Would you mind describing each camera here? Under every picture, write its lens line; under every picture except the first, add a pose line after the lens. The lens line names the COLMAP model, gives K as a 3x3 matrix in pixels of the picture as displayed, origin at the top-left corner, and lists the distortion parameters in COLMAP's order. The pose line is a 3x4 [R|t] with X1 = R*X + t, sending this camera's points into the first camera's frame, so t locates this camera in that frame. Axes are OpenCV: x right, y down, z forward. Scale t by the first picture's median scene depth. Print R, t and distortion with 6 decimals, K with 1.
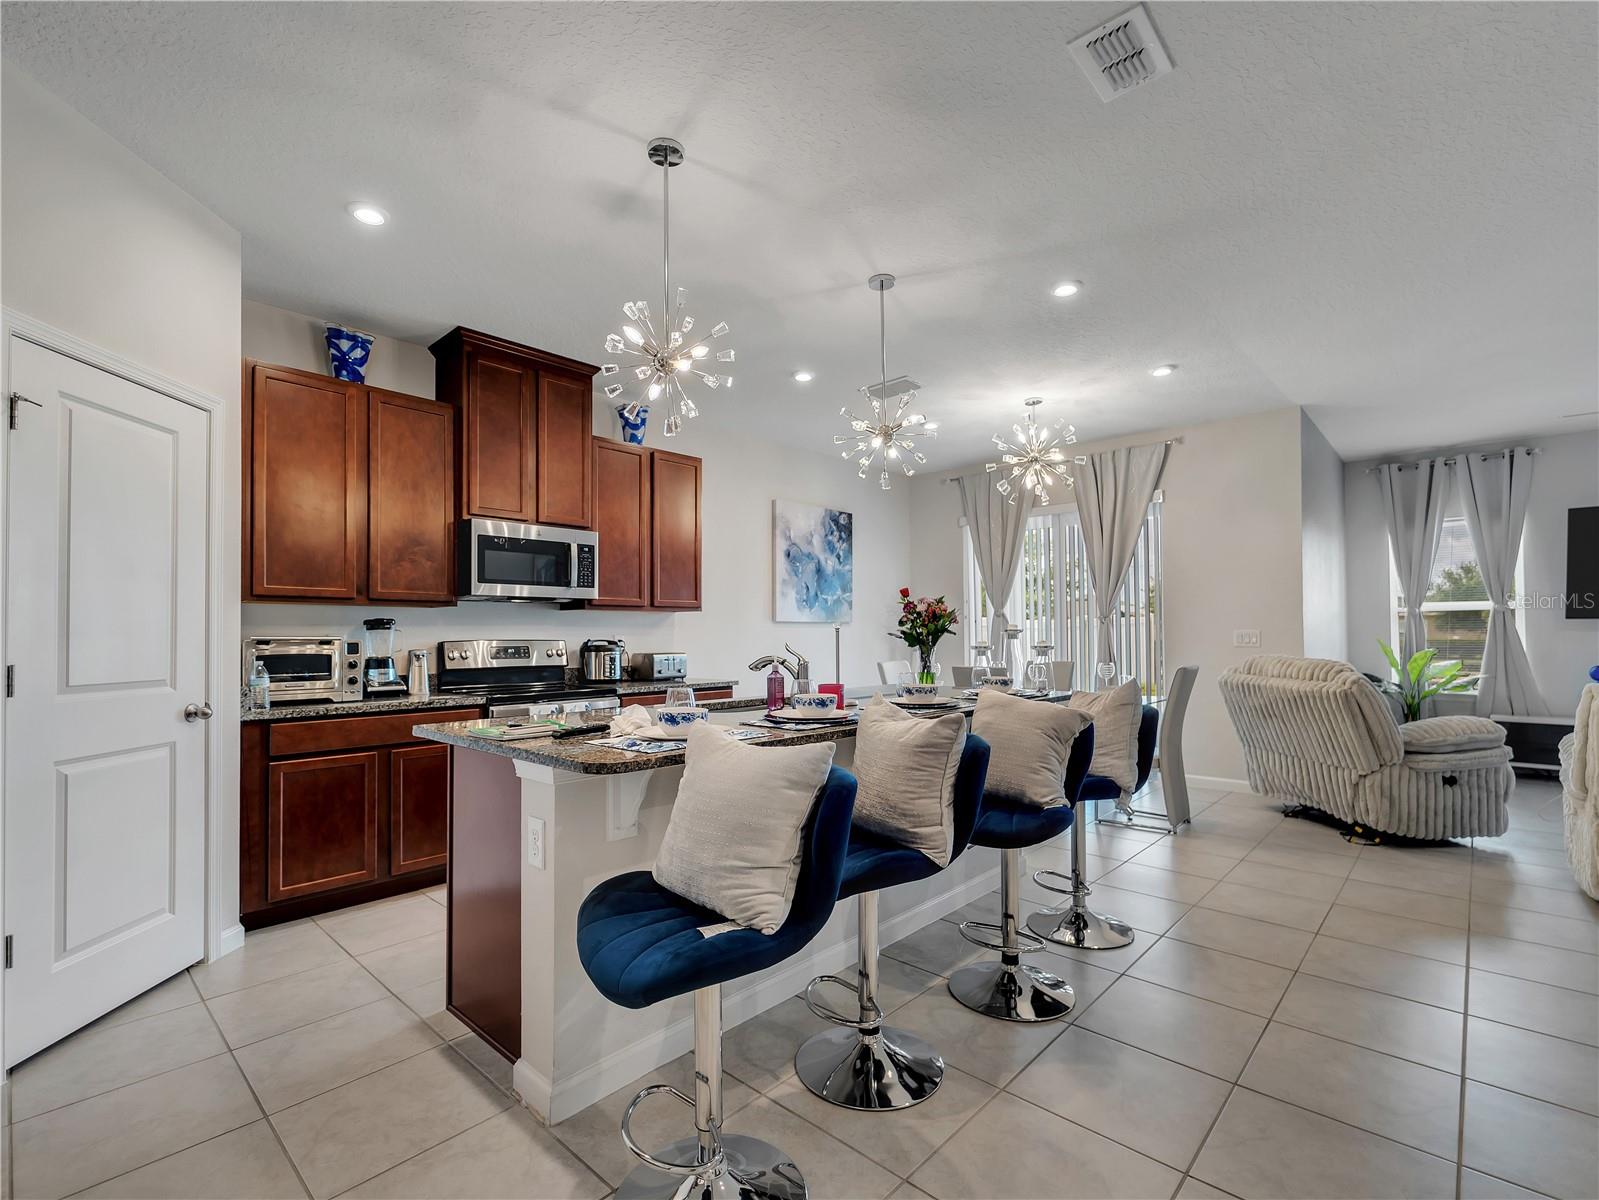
lens RADIAL K [[736.6, 0, 796.3], [0, 736.6, 623.4], [0, 0, 1]] dist [-0.000478, -0.000382]
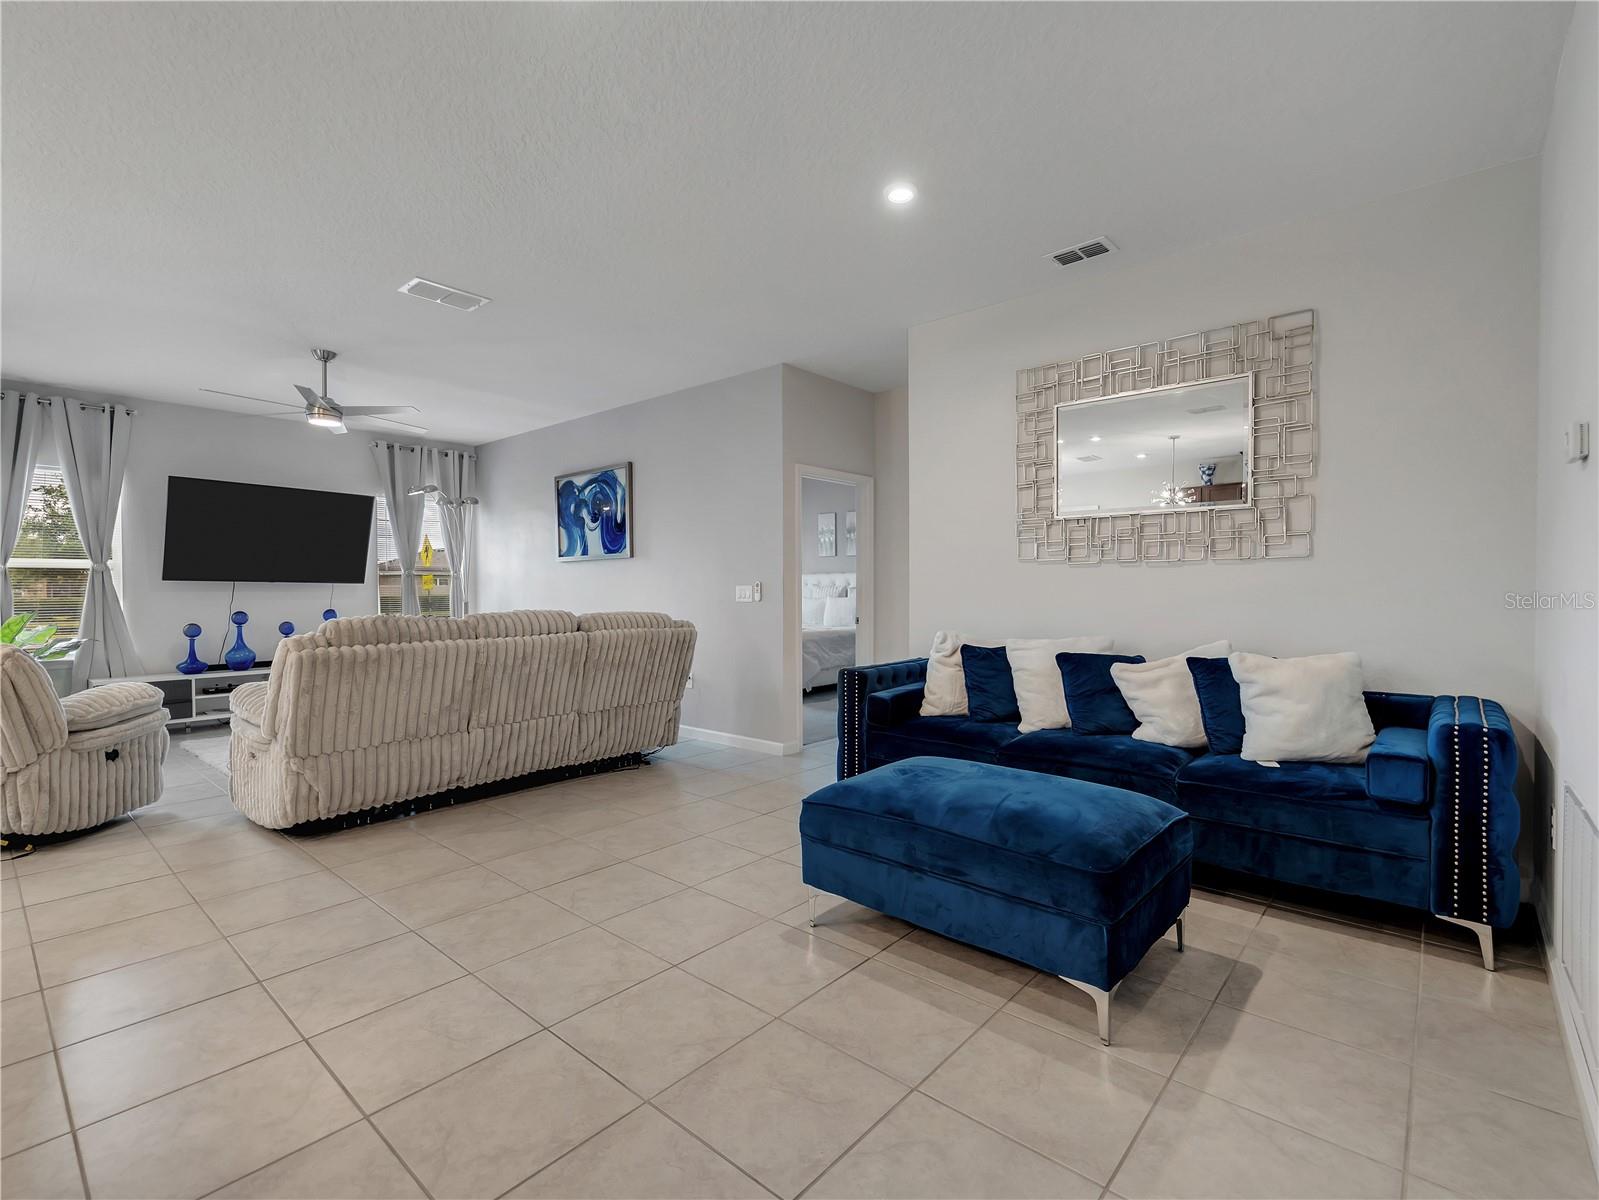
lens RADIAL K [[734.8, 0, 799.5], [0, 734.8, 600.0], [0, 0, 1]] dist [-0.000151, -0.000455]
pose [[-0.036300, -0.007435, 0.999313, -0.047936], [-0.013789, 0.999881, 0.006938, 0.002998], [-0.999246, -0.013528, -0.036398, 0.171526]]
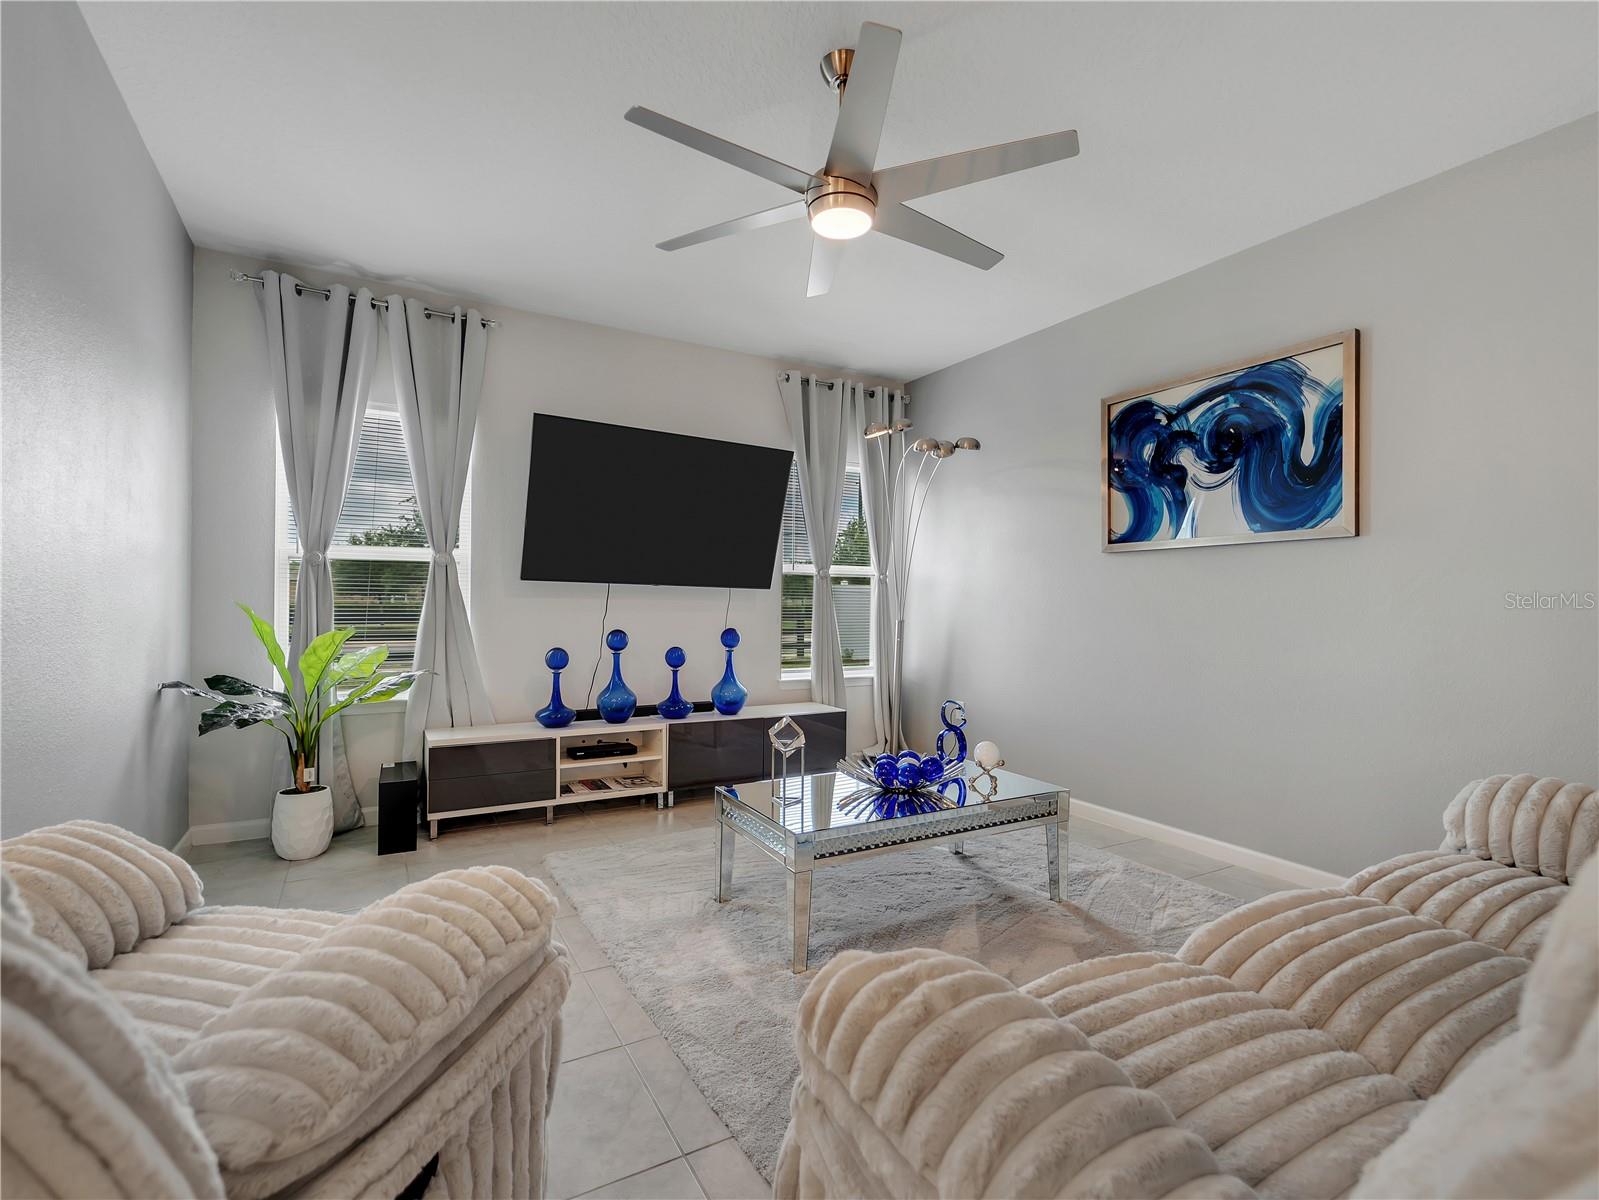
lens RADIAL K [[730.3, 0, 800.2], [0, 730.3, 601.5], [0, 0, 1]] dist [-0.000274, -0.000640]
pose [[0.282147, 0.009236, 0.959327, 0.633122], [-0.028766, 0.999586, -0.001163, 0.009644], [-0.958940, -0.027268, 0.282296, 0.752509]]
